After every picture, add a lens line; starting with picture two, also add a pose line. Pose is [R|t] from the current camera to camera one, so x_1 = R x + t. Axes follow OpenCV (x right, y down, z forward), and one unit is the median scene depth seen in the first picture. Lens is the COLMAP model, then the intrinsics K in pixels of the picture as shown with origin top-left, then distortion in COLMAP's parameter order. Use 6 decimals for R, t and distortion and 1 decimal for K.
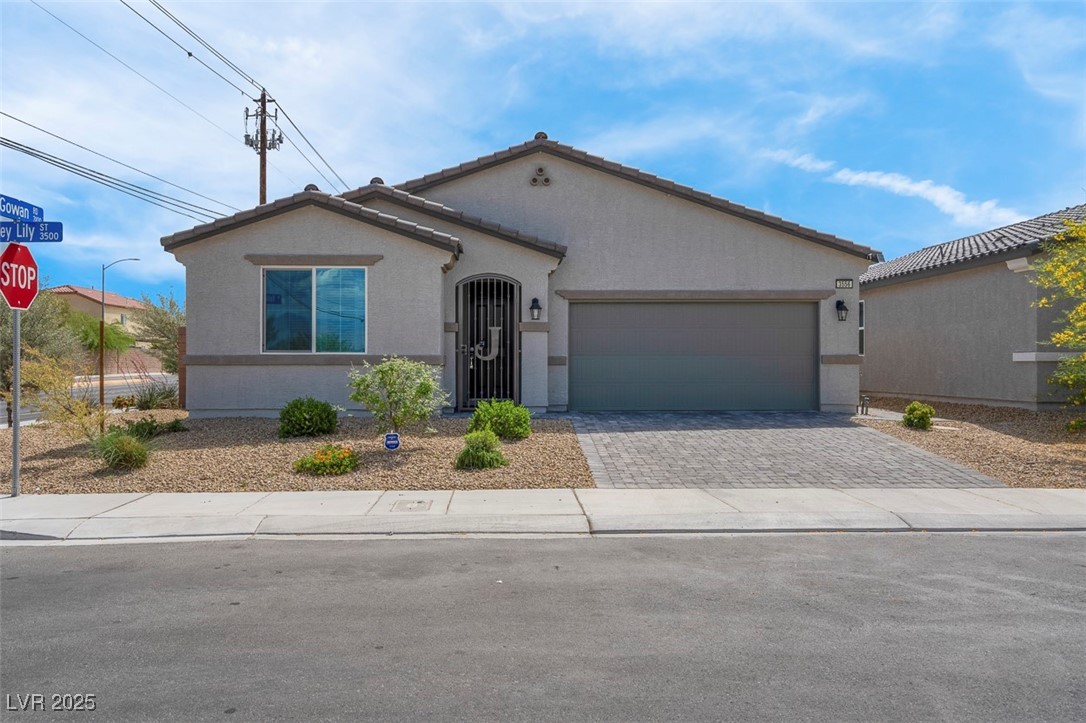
lens RADIAL K [[848.2, 0, 543.0], [0, 848.2, 361.5], [0, 0, 1]] dist [-0.002983, 0.001014]
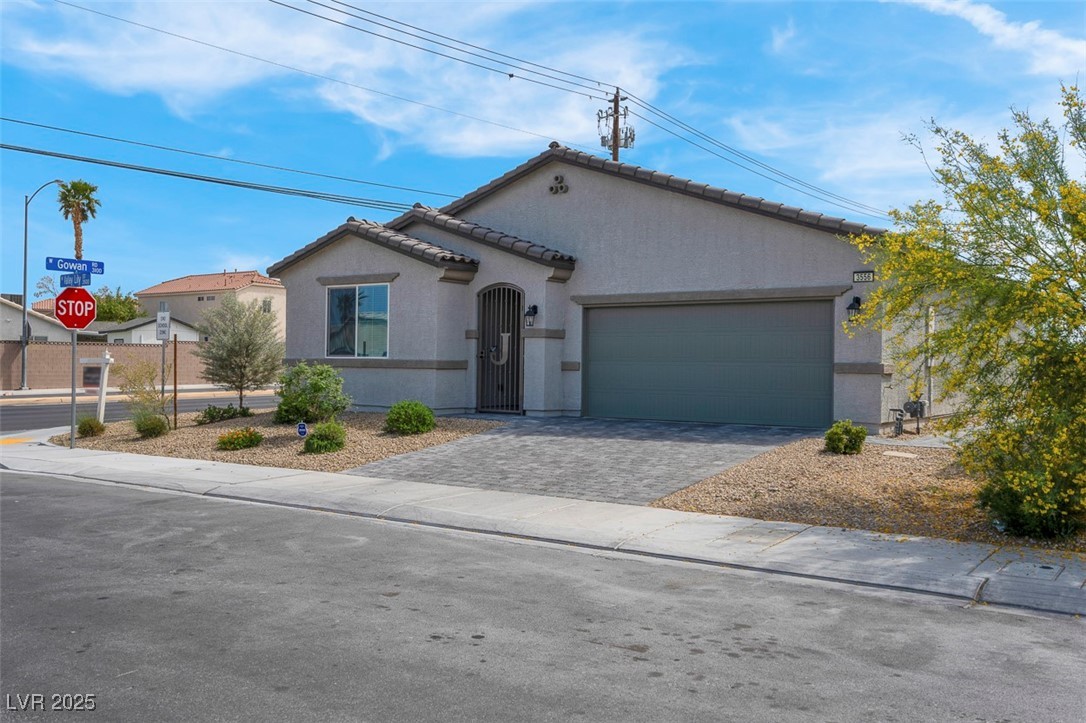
lens RADIAL K [[1019.0, 0, 543.0], [0, 1019.0, 361.5], [0, 0, 1]] dist [0.004945, 0.001196]
pose [[0.785980, 0.008433, -0.618194, 0.745640], [-0.009658, 0.999952, 0.001362, -0.007825], [0.618176, 0.004900, 0.786025, 0.030448]]
